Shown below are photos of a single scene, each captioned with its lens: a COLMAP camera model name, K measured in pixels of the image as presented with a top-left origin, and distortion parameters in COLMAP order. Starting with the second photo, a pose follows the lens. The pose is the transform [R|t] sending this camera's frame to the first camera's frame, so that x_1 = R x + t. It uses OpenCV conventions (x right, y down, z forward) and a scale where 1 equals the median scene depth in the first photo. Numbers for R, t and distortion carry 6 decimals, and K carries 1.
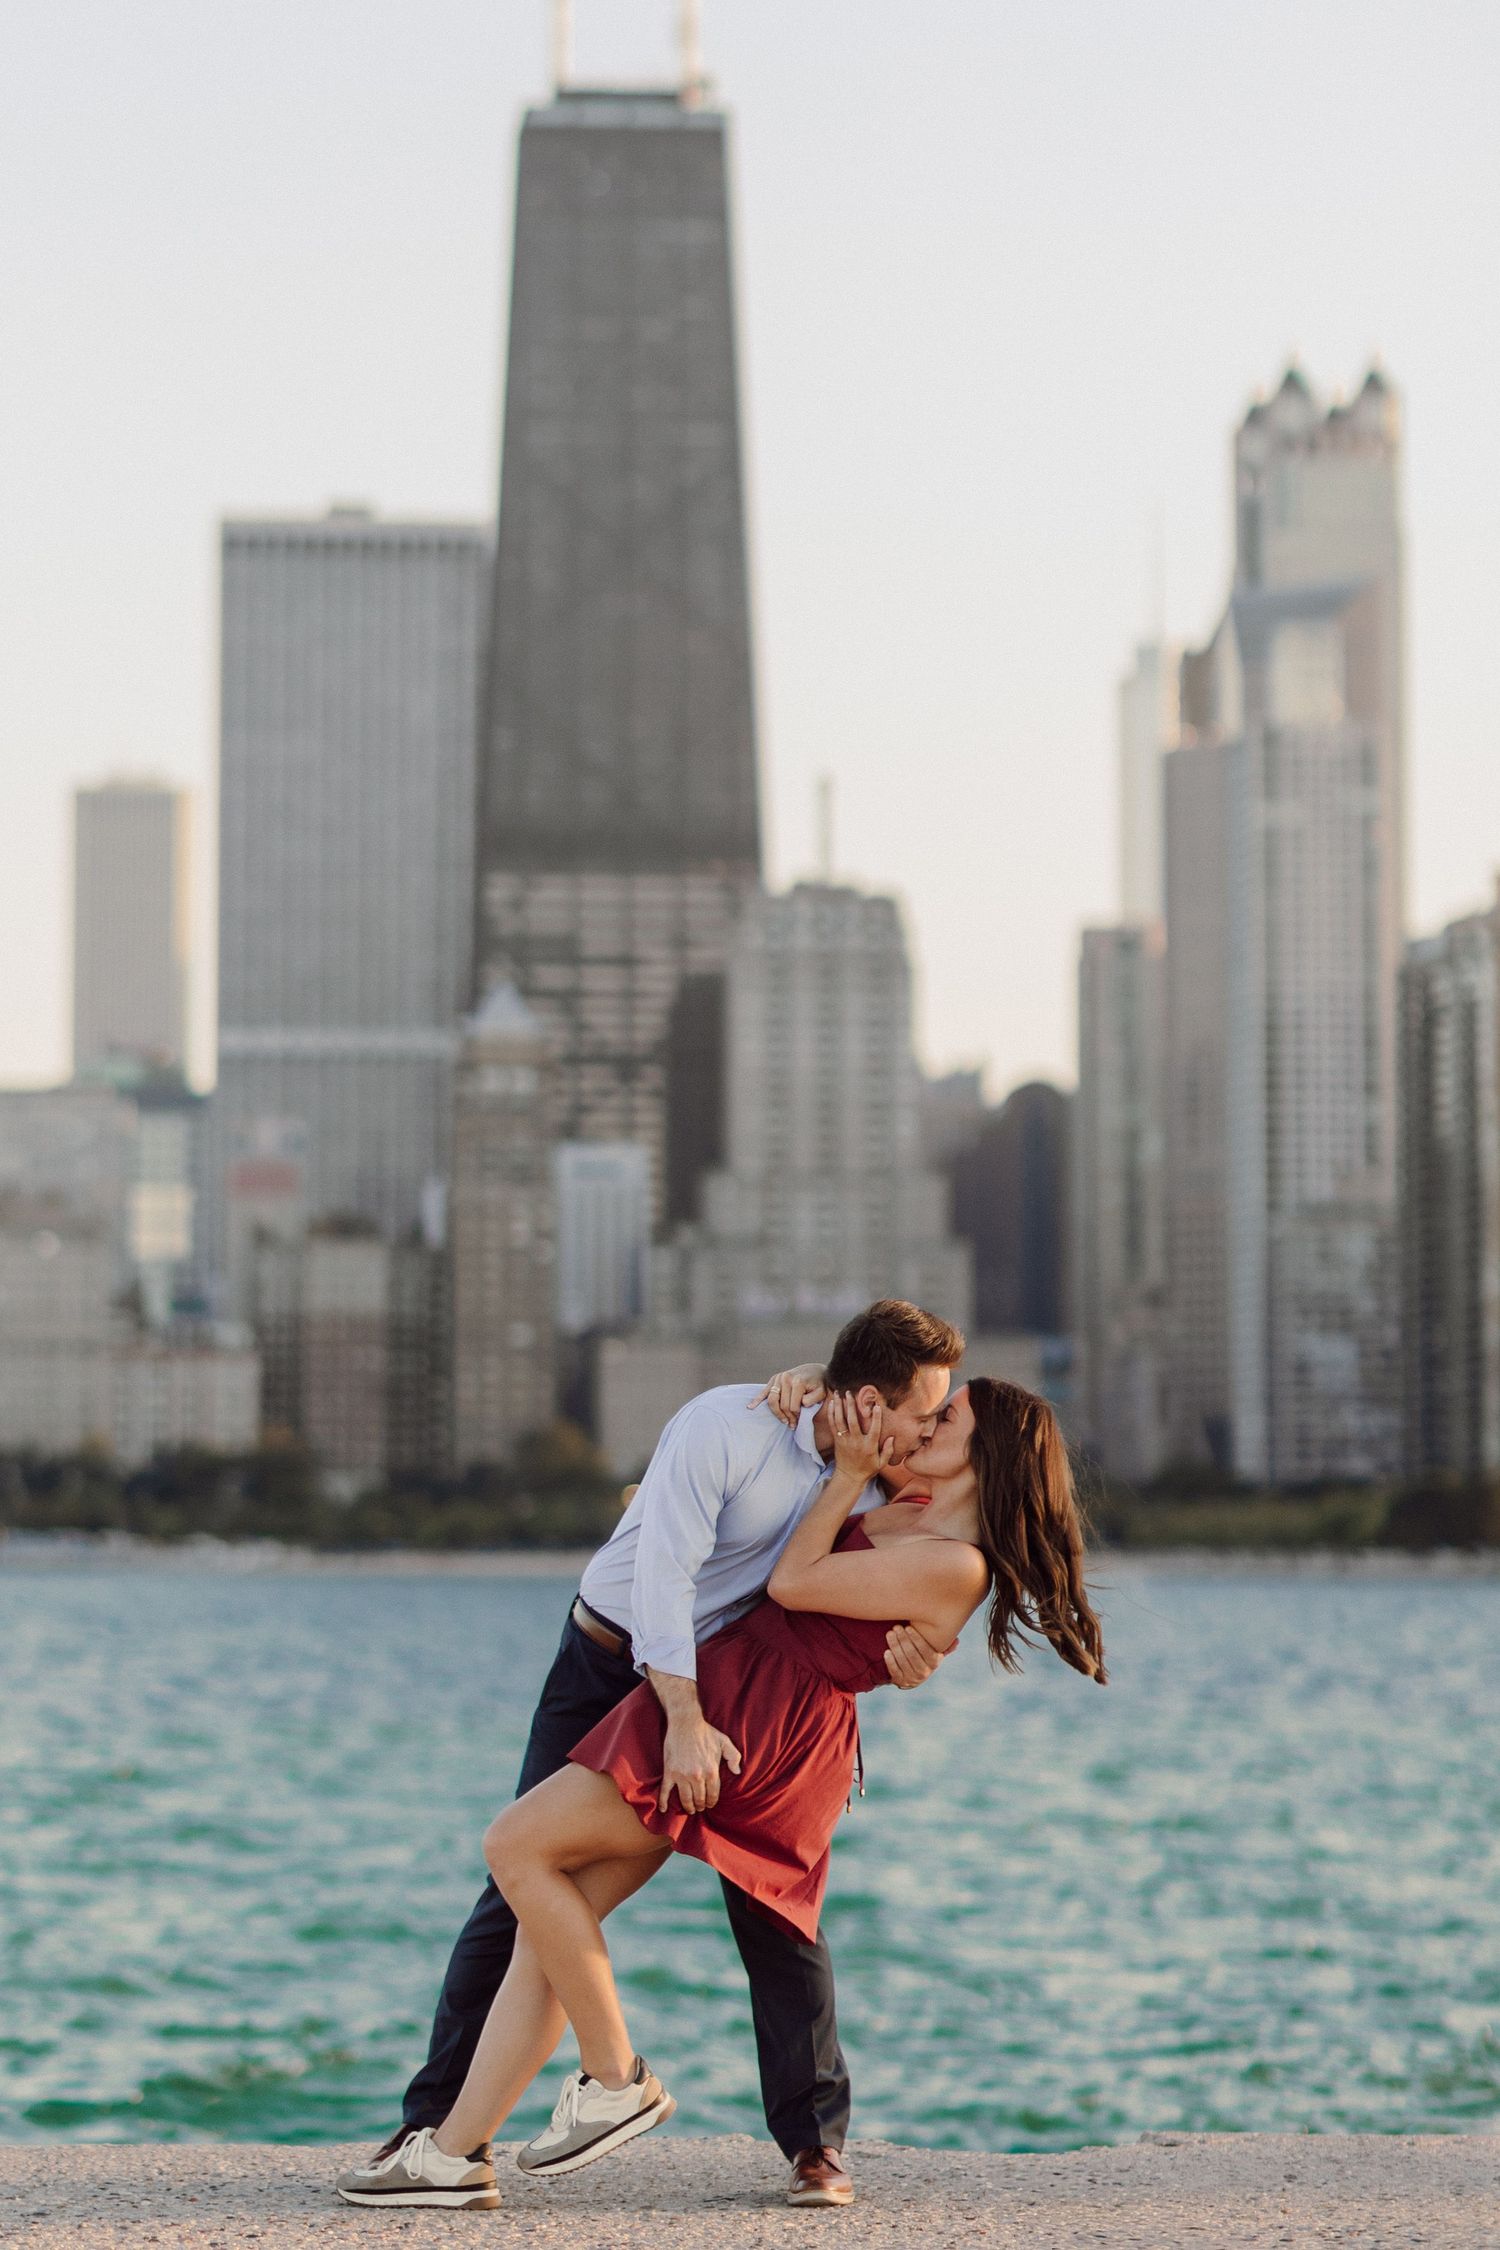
lens RADIAL K [[6164.0, 0, 755.4], [0, 6164.0, 957.3], [0, 0, 1]] dist [-0.069944, -0.210577]
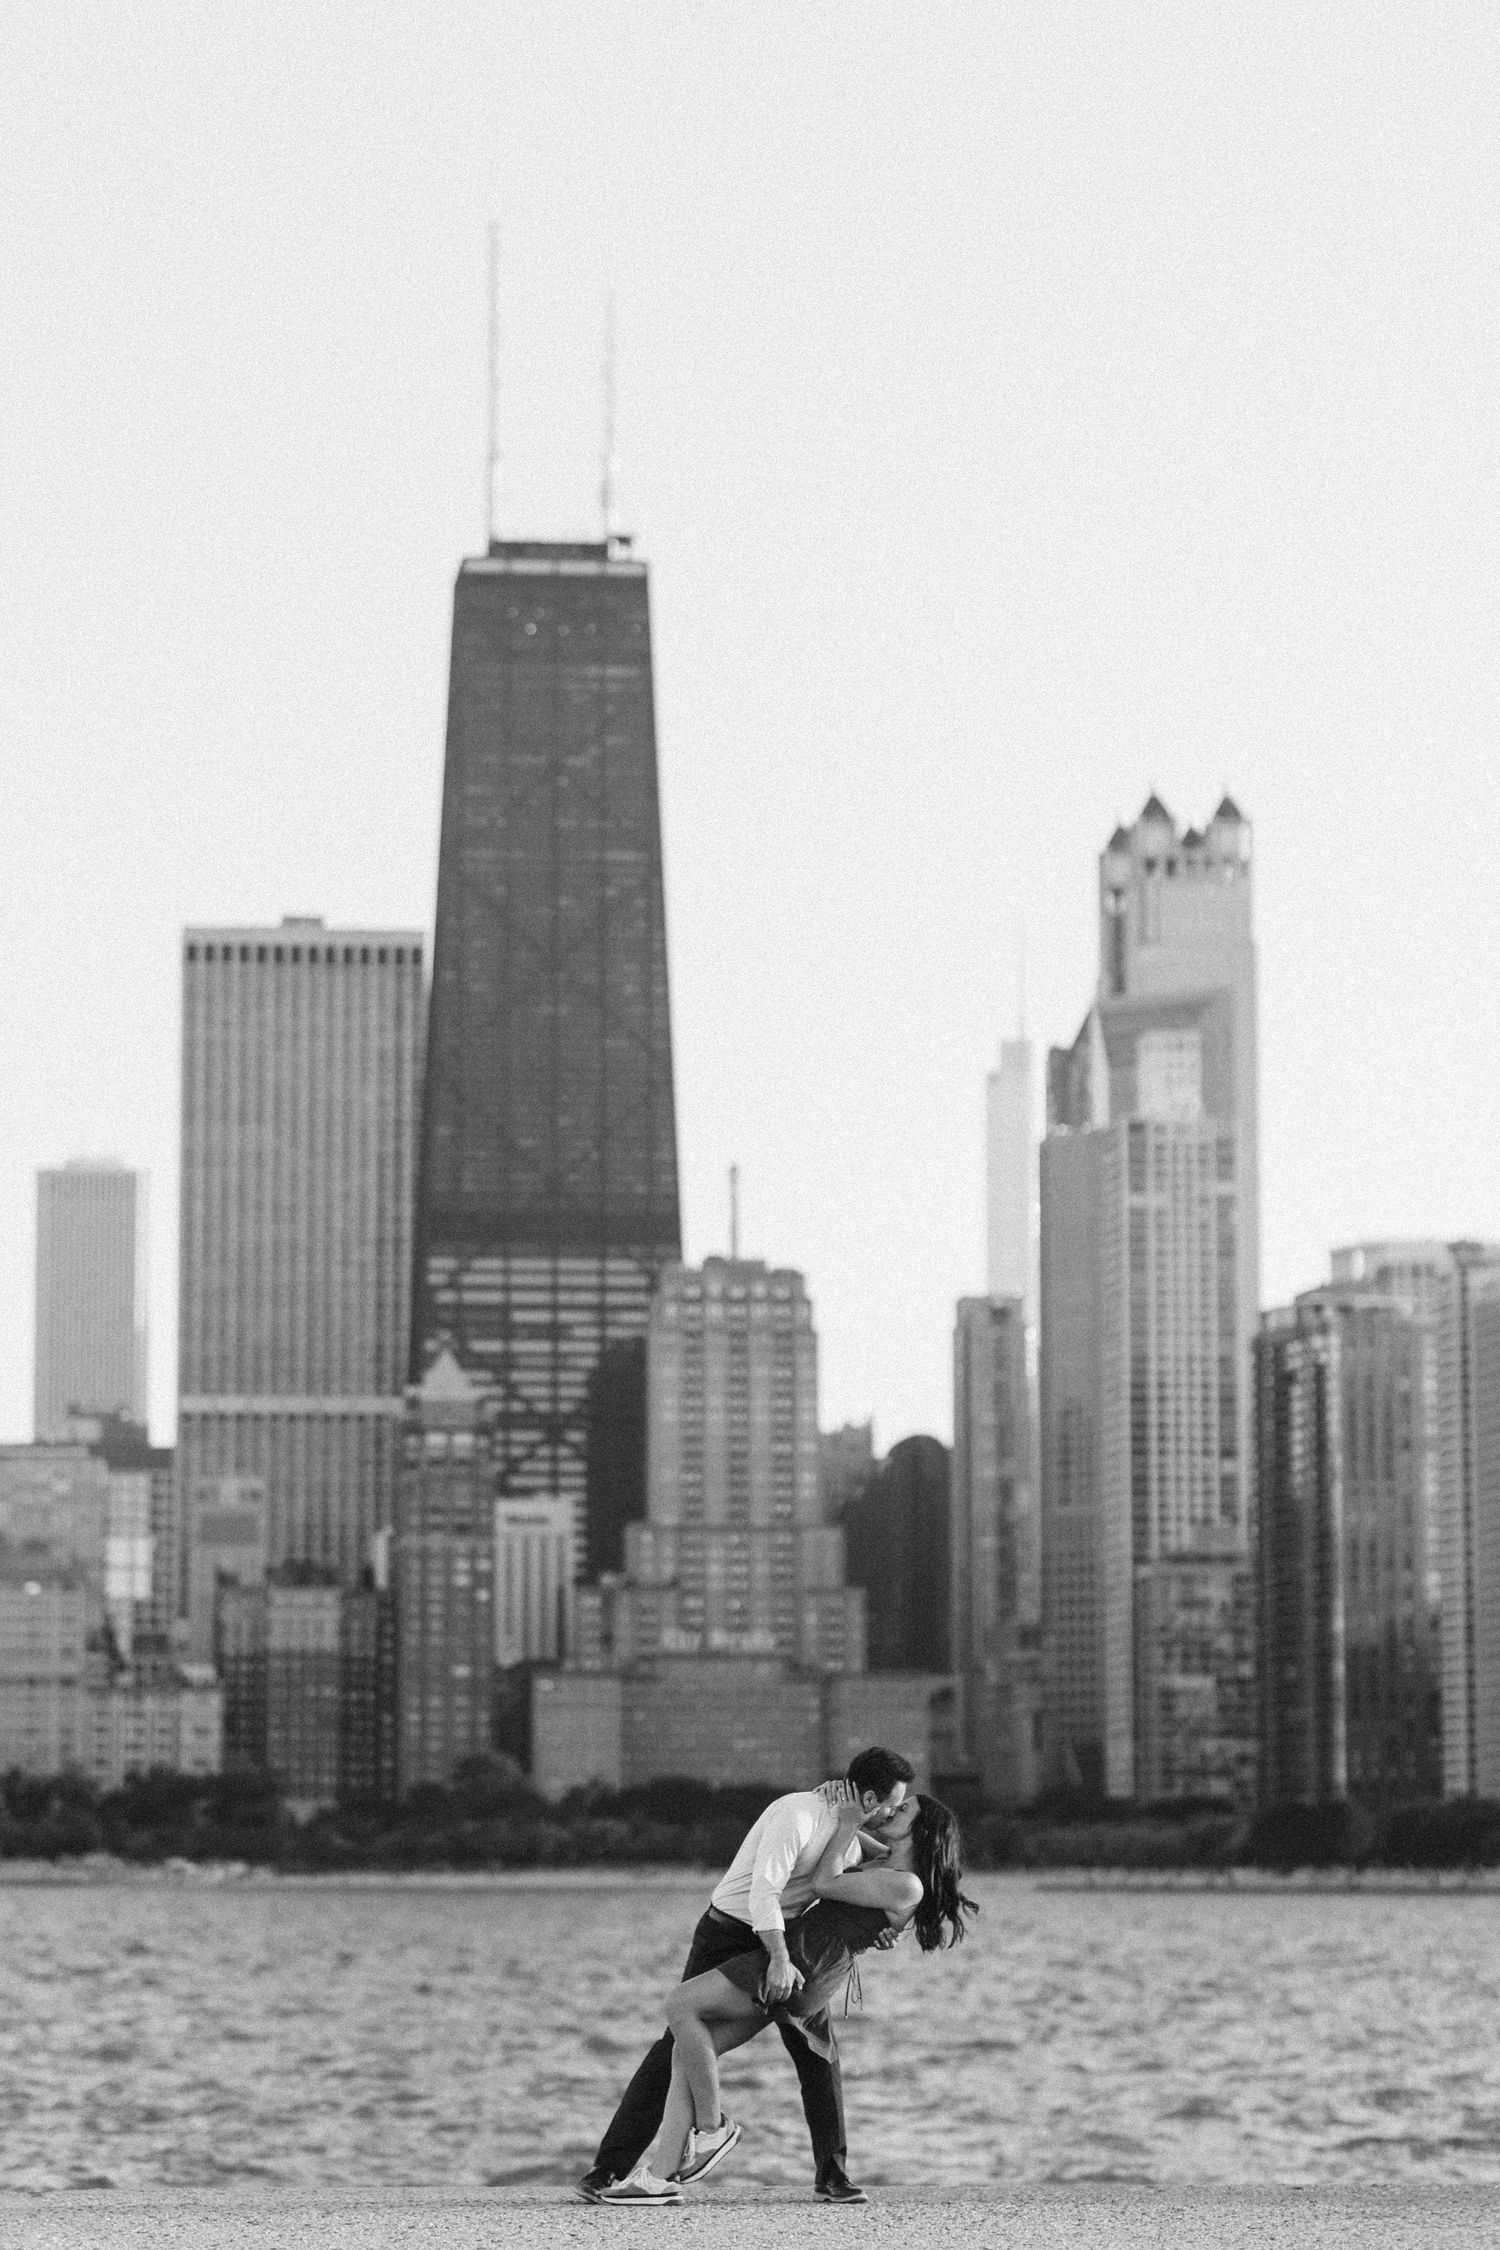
lens RADIAL K [[6164.0, 0, 755.4], [0, 6164.0, 957.3], [0, 0, 1]] dist [-0.069944, -0.210577]
pose [[0.999732, 0.000513, 0.023161, -0.010527], [0.000808, 0.998375, -0.056985, -0.003374], [-0.023153, 0.056989, 0.998106, -0.106707]]
